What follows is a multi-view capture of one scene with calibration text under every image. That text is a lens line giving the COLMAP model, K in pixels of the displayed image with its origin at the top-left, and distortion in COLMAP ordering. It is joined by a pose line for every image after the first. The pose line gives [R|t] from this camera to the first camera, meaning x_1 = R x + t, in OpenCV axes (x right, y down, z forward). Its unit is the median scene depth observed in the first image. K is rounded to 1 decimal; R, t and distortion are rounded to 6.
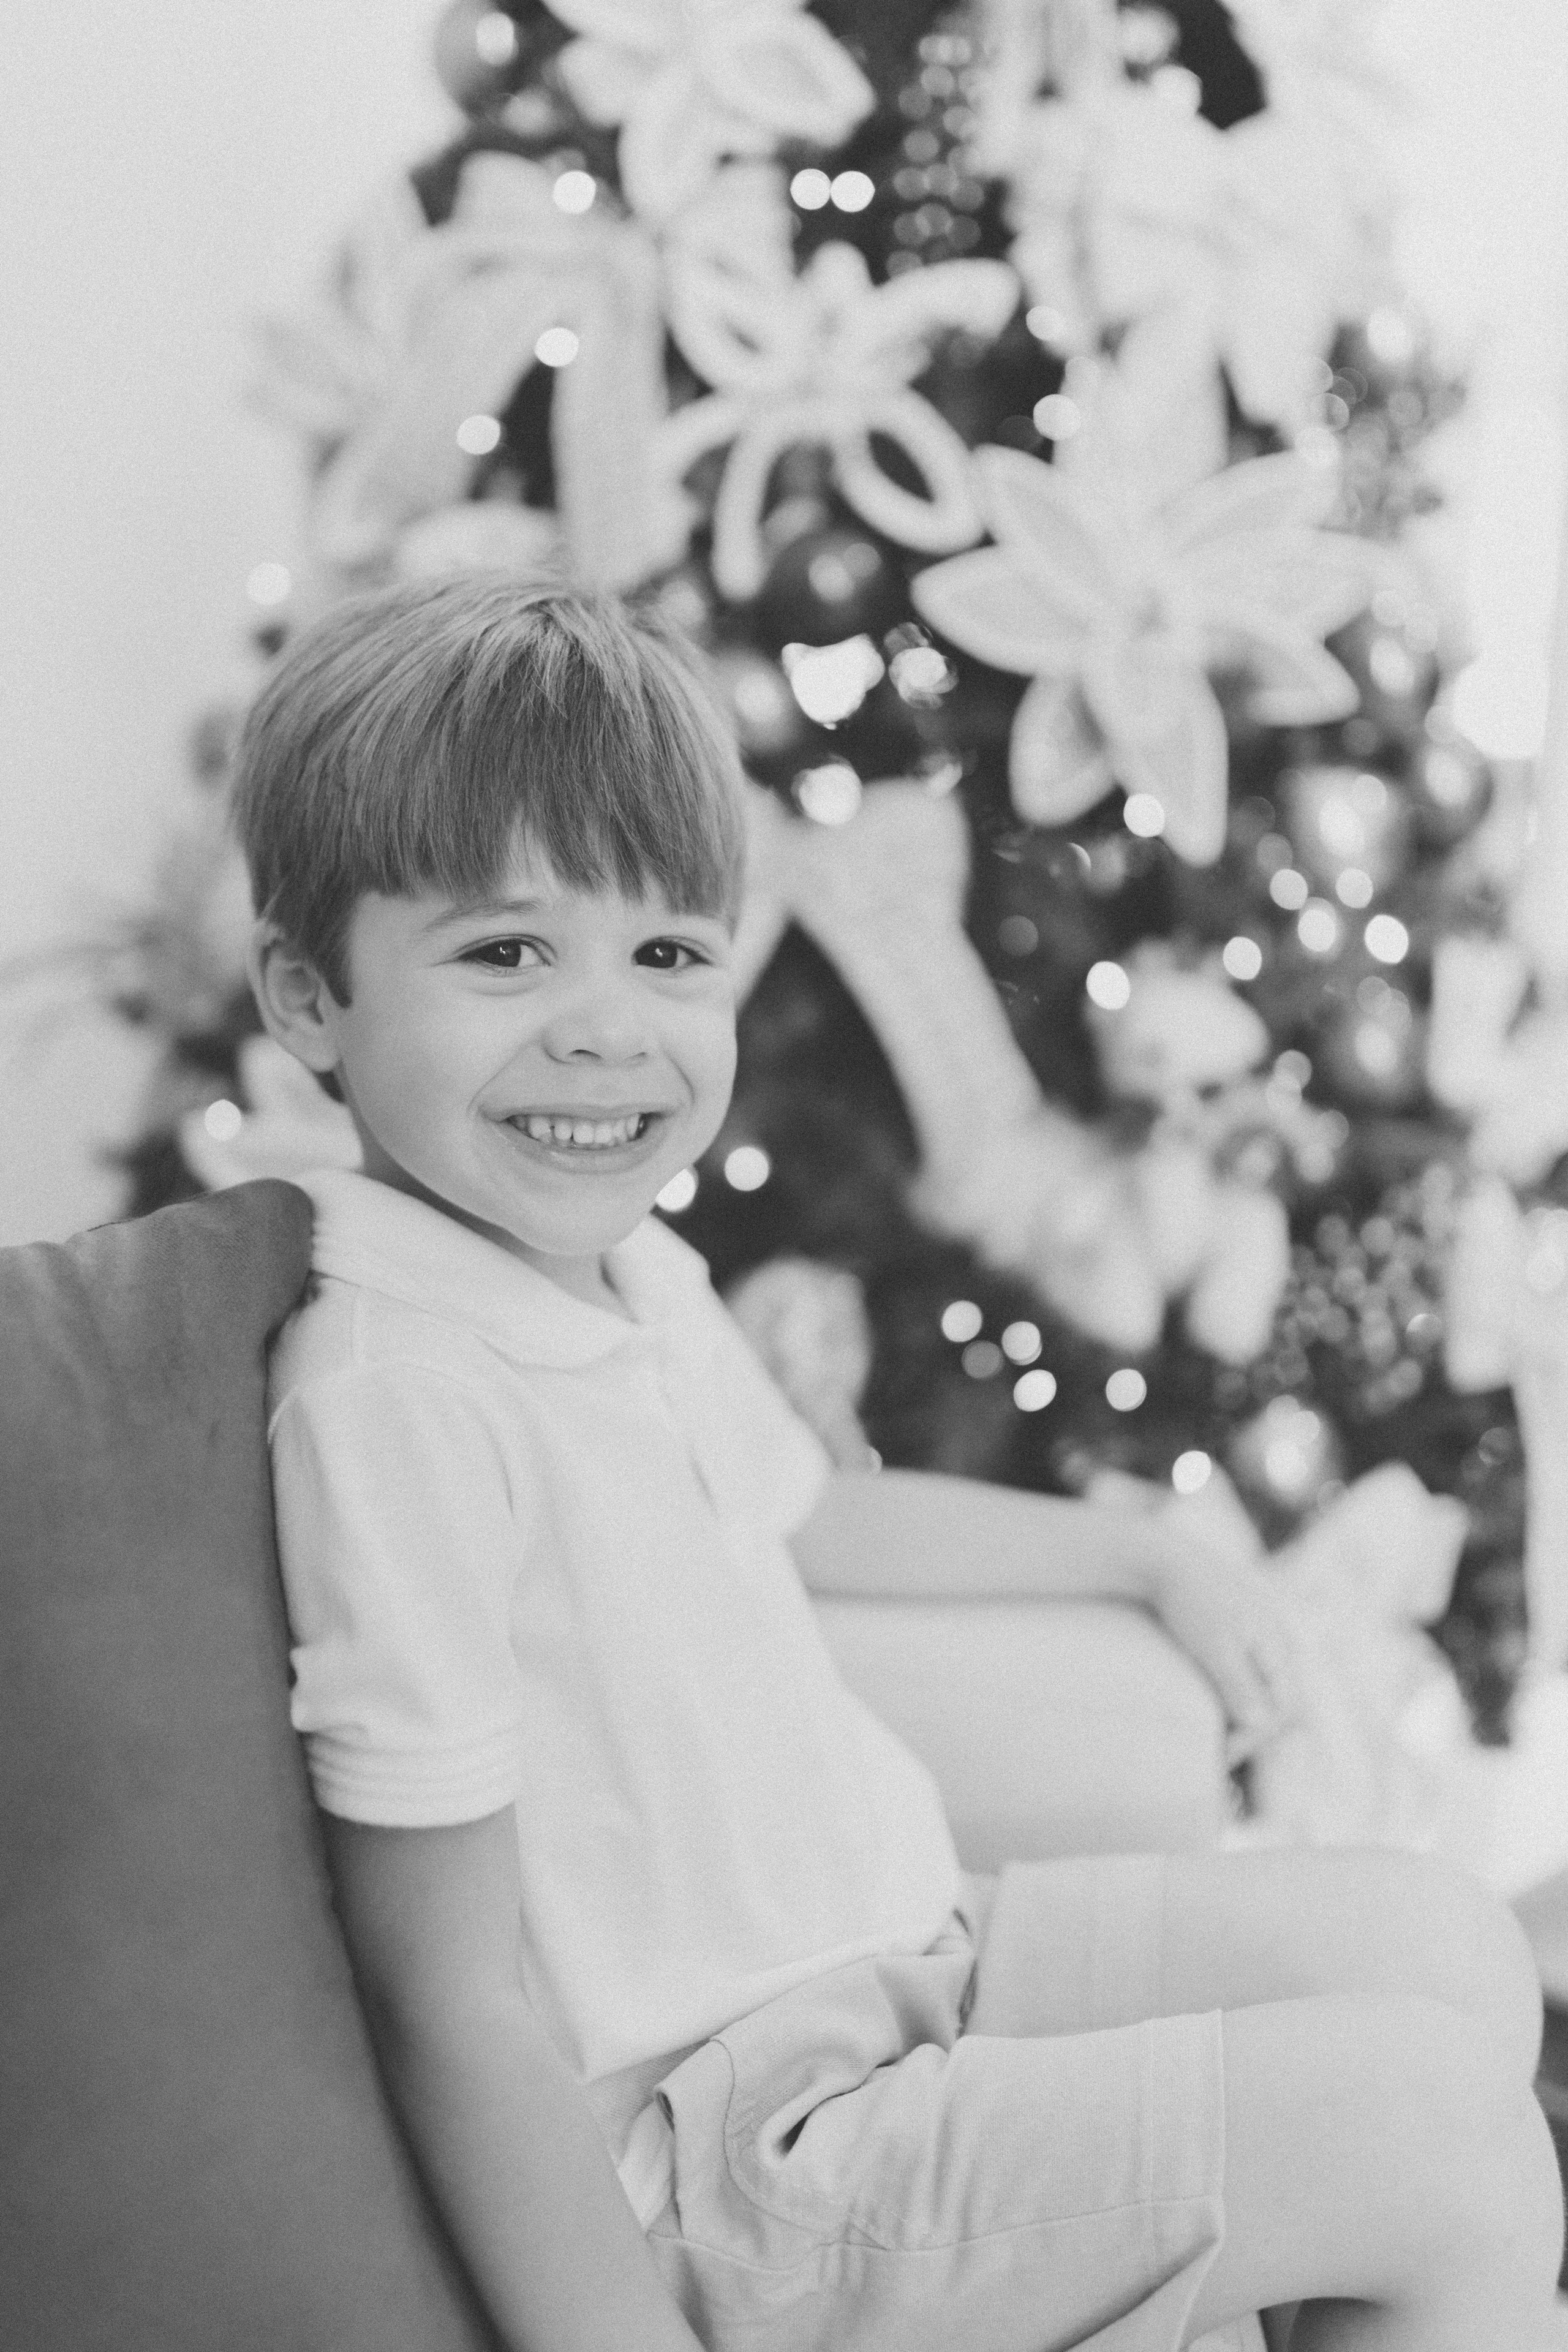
lens RADIAL K [[2421.3, 0, 786.9], [0, 2421.3, 1178.7], [0, 0, 1]] dist [0.062173, 0.000000]
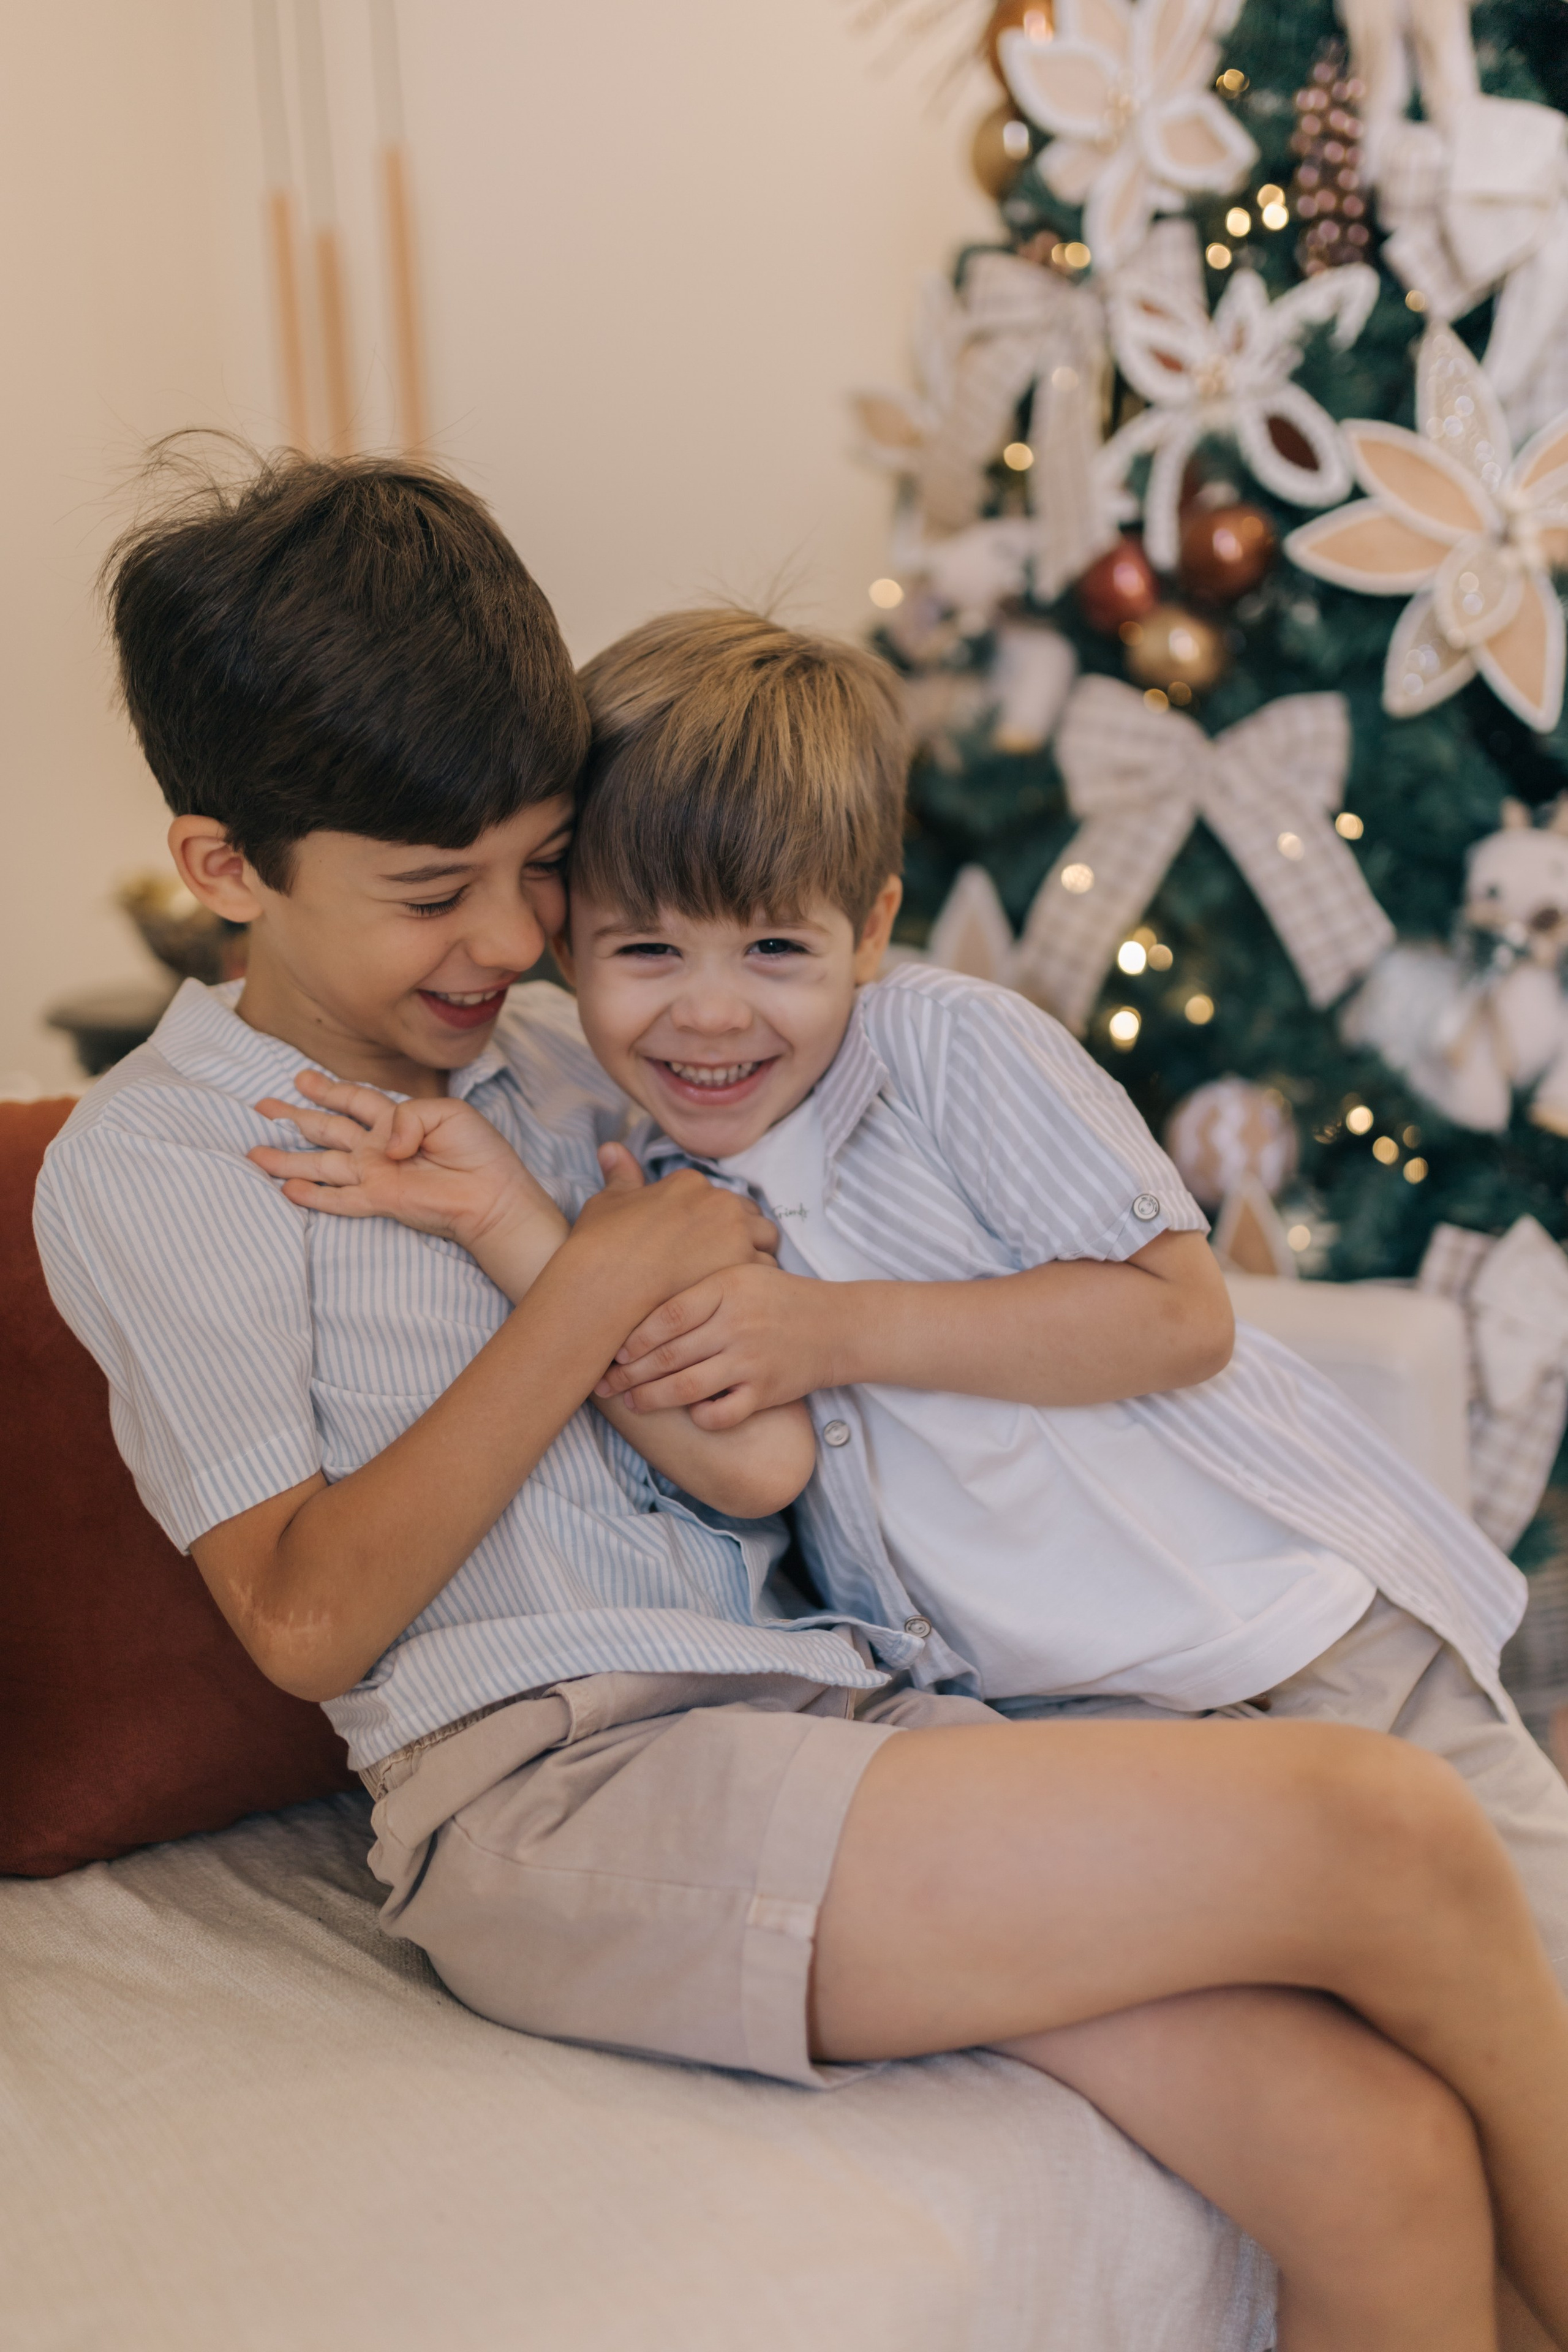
lens RADIAL K [[2421.3, 0, 786.9], [0, 2421.3, 1175.2], [0, 0, 1]] dist [0.062173, 0.000000]
pose [[0.921307, -0.042066, -0.386553, 0.276753], [0.054457, 0.998292, 0.021154, 0.043032], [0.385003, -0.040540, 0.922025, -0.274061]]
